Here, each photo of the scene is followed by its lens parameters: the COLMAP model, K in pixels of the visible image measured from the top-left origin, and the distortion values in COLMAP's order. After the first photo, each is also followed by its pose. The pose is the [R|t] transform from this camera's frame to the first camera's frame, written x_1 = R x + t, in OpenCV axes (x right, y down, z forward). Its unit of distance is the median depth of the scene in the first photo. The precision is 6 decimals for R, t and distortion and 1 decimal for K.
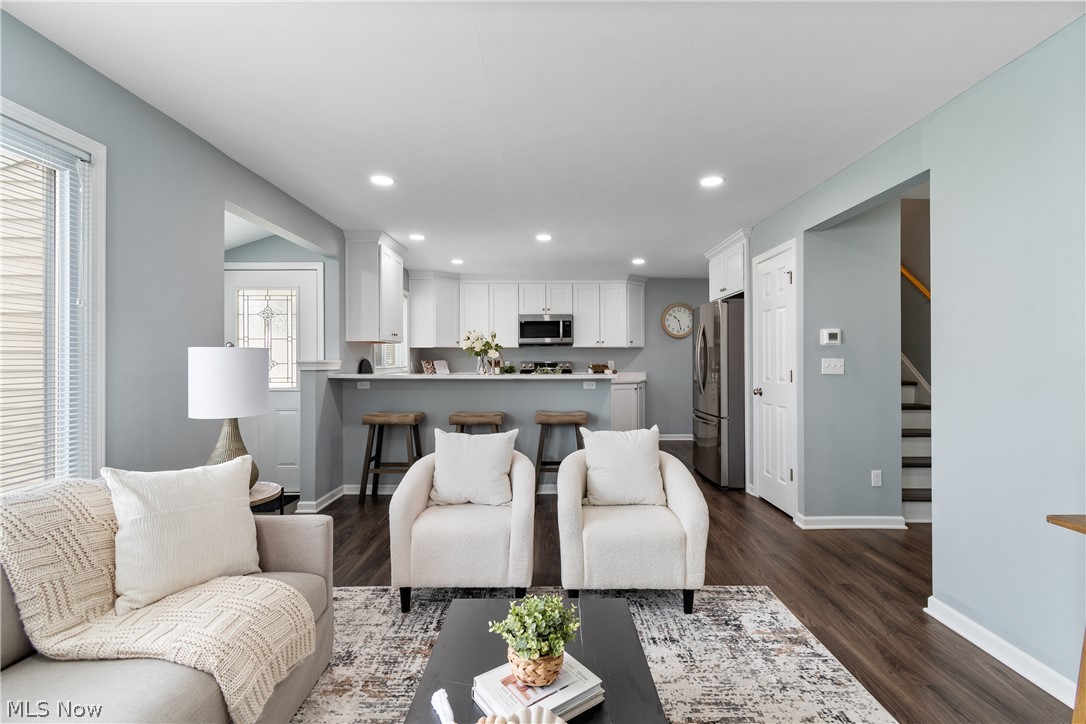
lens RADIAL K [[484.5, 0, 556.0], [0, 484.5, 360.0], [0, 0, 1]] dist [0.005889, -0.003664]
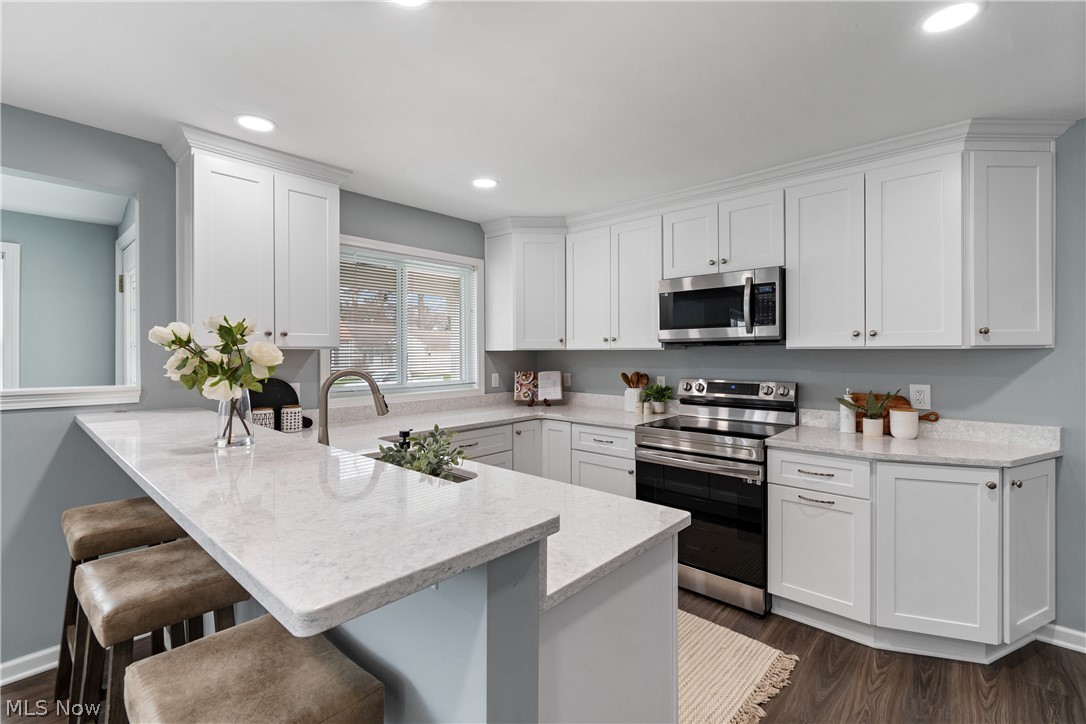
lens RADIAL K [[484.5, 0, 553.2], [0, 484.5, 353.7], [0, 0, 1]] dist [0.005889, -0.003664]
pose [[0.739793, 0.003620, -0.672824, 0.241488], [-0.000896, 0.999990, 0.004395, -0.035429], [0.672834, -0.002649, 0.739789, 0.859642]]
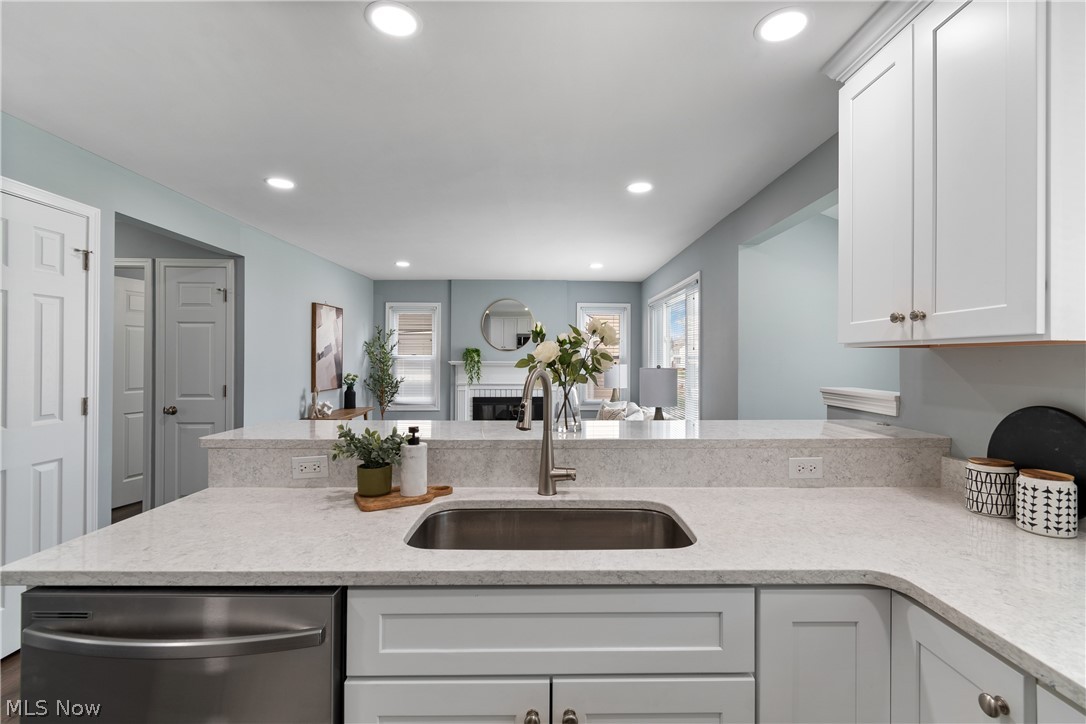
lens RADIAL K [[484.5, 0, 554.0], [0, 484.5, 356.7], [0, 0, 1]] dist [0.005889, -0.003664]
pose [[-0.999990, -0.004538, 0.000268, -0.135960], [-0.004540, 0.999981, -0.004067, -0.028684], [-0.000250, -0.004069, -0.999992, 1.346279]]
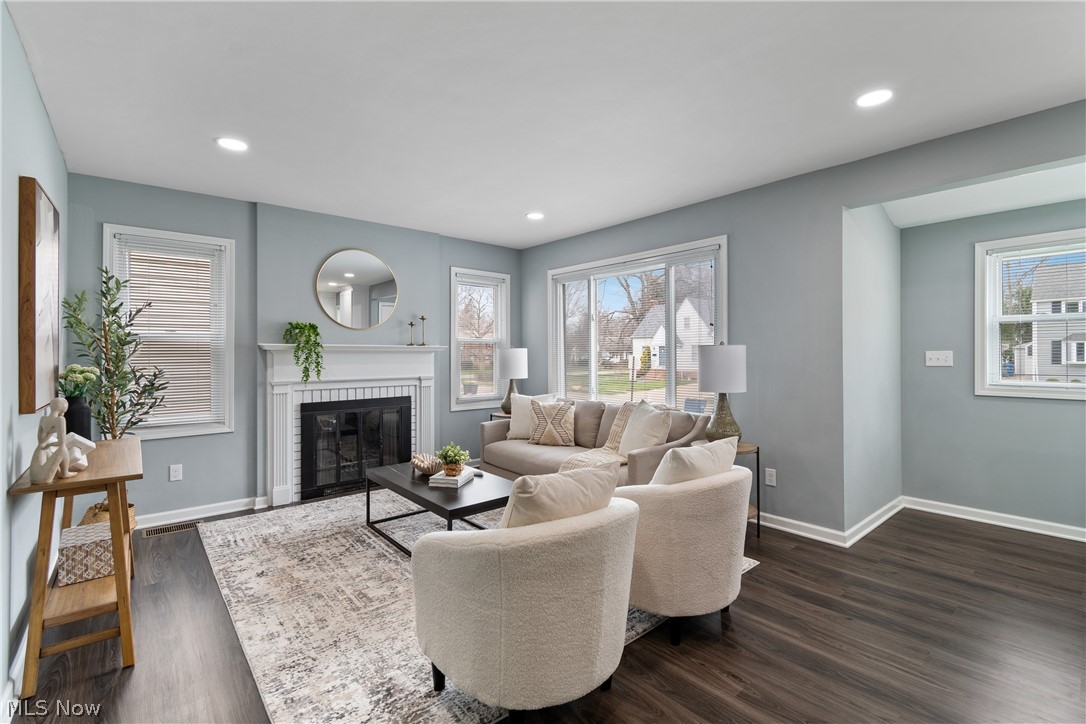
lens RADIAL K [[484.5, 0, 549.9], [0, 484.5, 353.1], [0, 0, 1]] dist [0.005889, -0.003664]
pose [[-0.768978, 0.000944, -0.639274, 0.319328], [0.003109, 0.999993, -0.002264, -0.000447], [0.639267, -0.003728, -0.768976, 0.868237]]
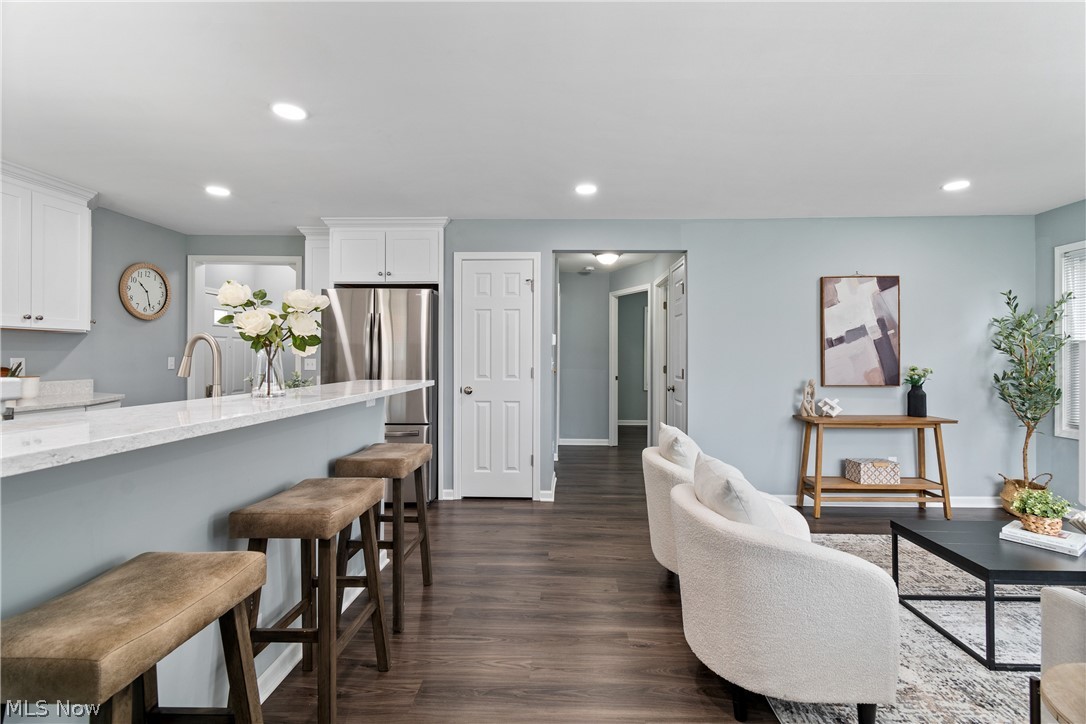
lens RADIAL K [[484.5, 0, 551.0], [0, 484.5, 352.8], [0, 0, 1]] dist [0.005889, -0.003664]
pose [[0.051636, 0.006128, 0.998647, -0.514036], [-0.004944, 0.999970, -0.005880, -0.004857], [-0.998654, -0.004634, 0.051665, 0.719569]]
